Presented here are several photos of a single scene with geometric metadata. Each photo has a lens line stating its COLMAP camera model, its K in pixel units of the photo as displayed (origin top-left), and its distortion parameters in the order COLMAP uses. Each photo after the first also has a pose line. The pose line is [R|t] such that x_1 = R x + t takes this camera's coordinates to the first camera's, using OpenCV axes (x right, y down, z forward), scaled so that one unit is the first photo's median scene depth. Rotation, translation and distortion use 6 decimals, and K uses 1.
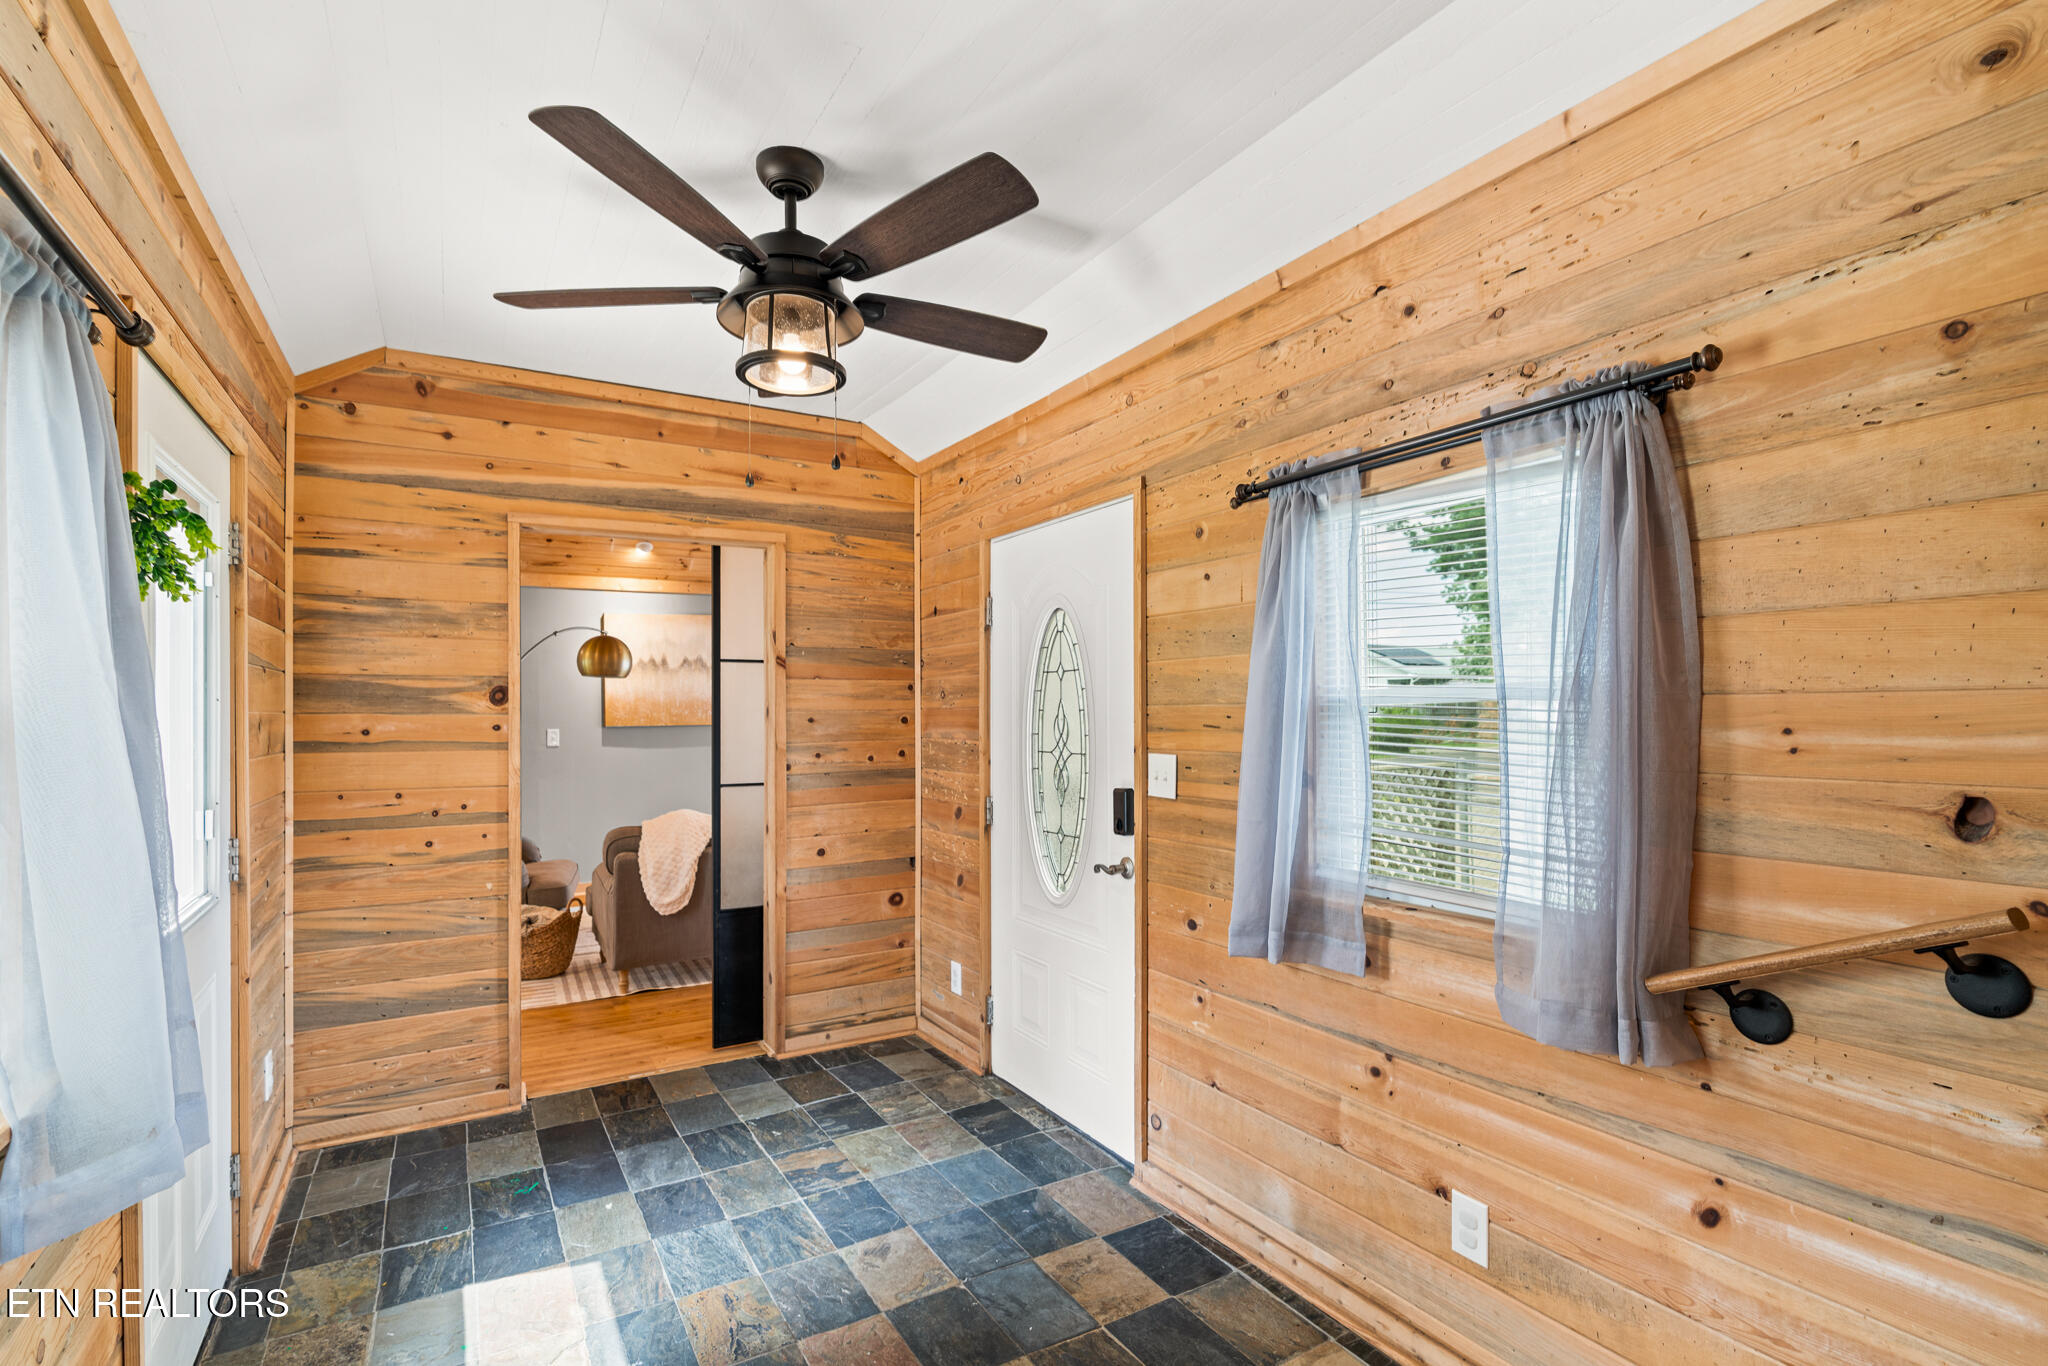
lens RADIAL K [[932.5, 0, 1021.2], [0, 932.5, 684.0], [0, 0, 1]] dist [-0.015151, 0.000271]
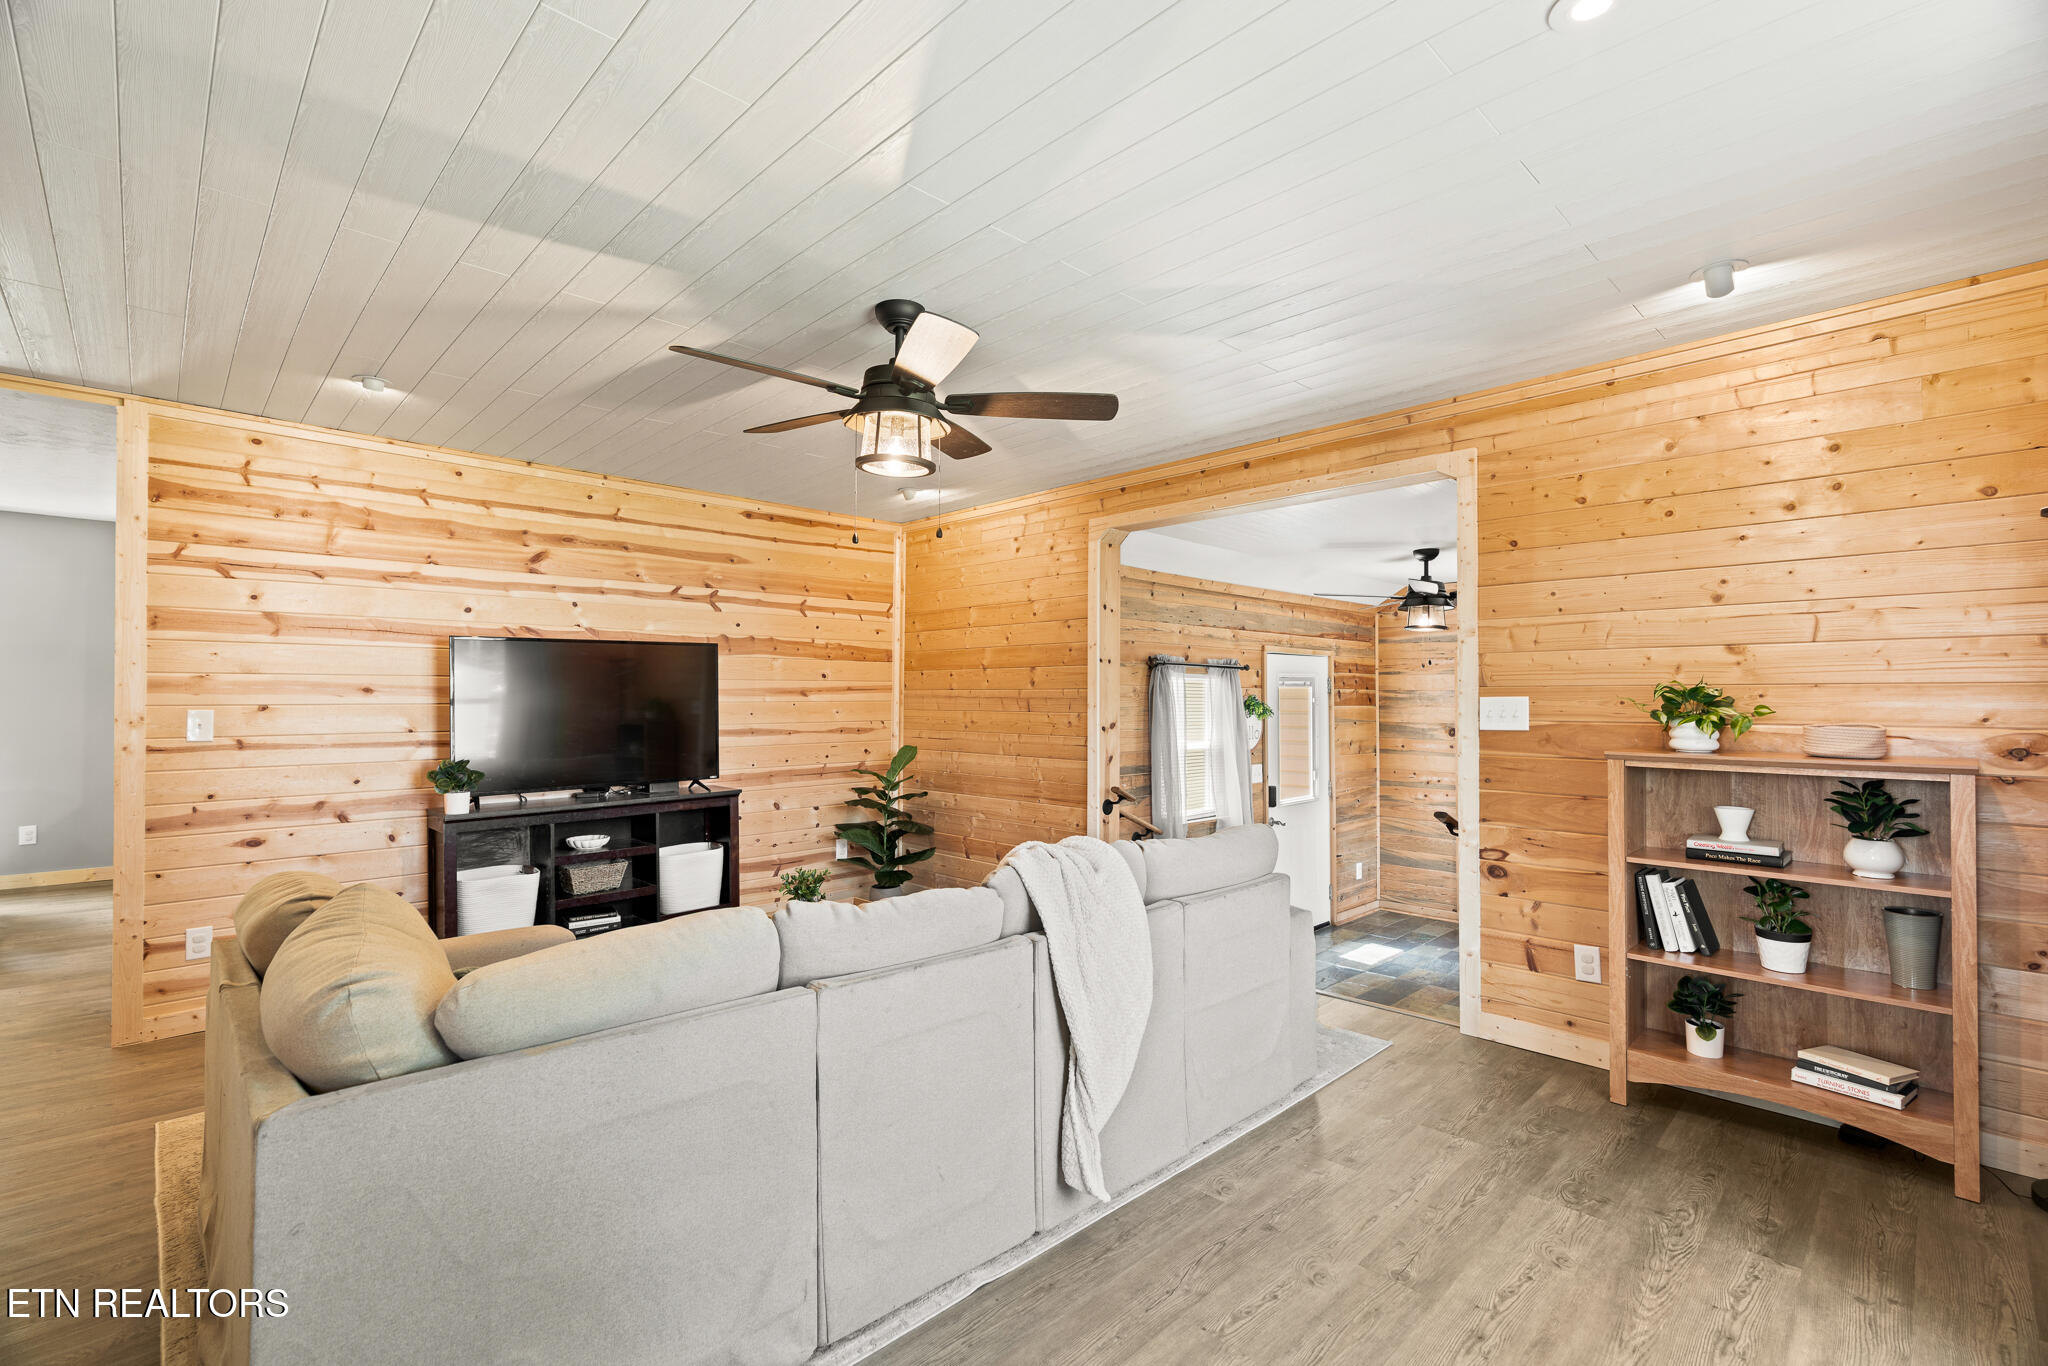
lens RADIAL K [[932.5, 0, 1026.0], [0, 932.5, 687.9], [0, 0, 1]] dist [-0.015151, 0.000271]
pose [[0.226016, -0.017809, -0.973961, 1.465200], [0.009631, 0.999825, -0.016046, -0.071768], [0.974076, -0.005753, 0.226148, -0.521807]]
